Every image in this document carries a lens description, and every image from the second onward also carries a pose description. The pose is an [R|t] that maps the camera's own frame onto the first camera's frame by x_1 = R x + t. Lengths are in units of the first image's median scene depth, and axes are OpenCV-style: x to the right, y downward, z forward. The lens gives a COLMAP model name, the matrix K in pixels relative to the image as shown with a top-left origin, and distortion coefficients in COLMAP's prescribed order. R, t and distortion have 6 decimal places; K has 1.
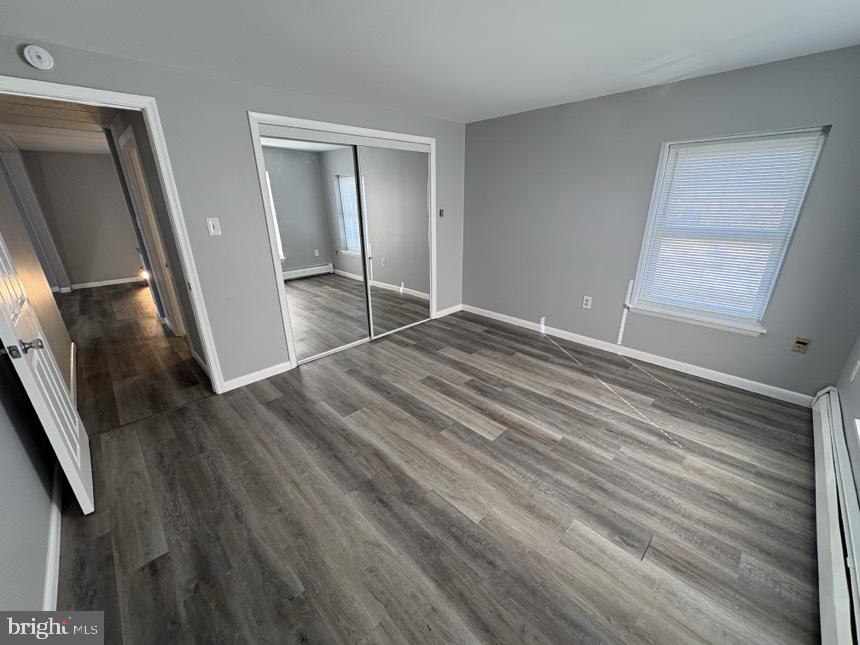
lens RADIAL K [[342.1, 0, 431.6], [0, 342.1, 324.6], [0, 0, 1]] dist [0.001905, -0.000192]
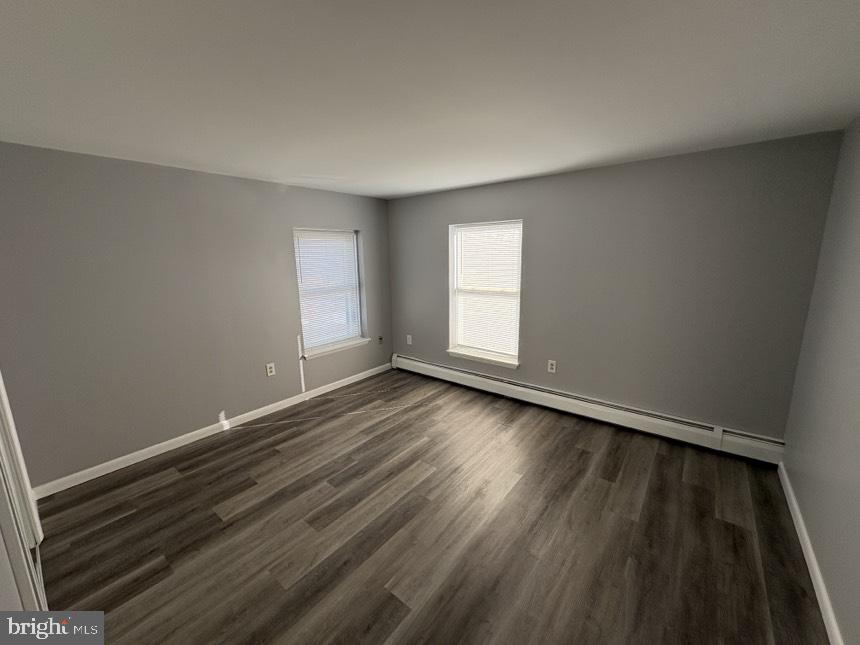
lens RADIAL K [[342.1, 0, 434.7], [0, 342.1, 320.9], [0, 0, 1]] dist [0.001905, -0.000192]
pose [[-0.124651, -0.176617, 0.976355, -0.776106], [0.362687, 0.907820, 0.210523, -0.324055], [-0.923537, 0.380353, -0.049104, 0.783768]]
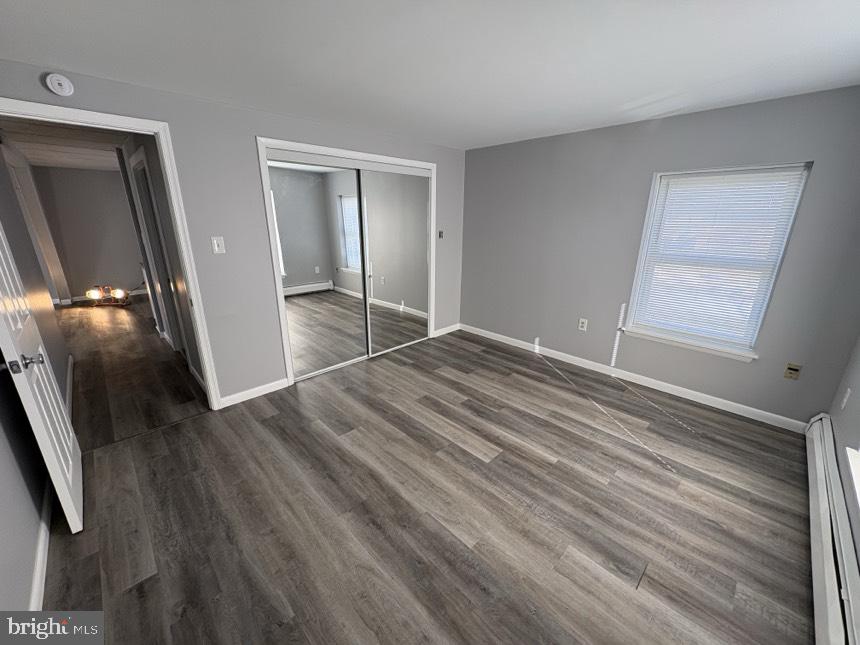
lens RADIAL K [[342.1, 0, 431.7], [0, 342.1, 324.2], [0, 0, 1]] dist [0.001905, -0.000192]
pose [[0.999834, 0.017616, 0.004551, 0.002148], [-0.017360, 0.998538, -0.051183, -0.009517], [-0.005446, 0.051096, 0.998679, -0.015189]]
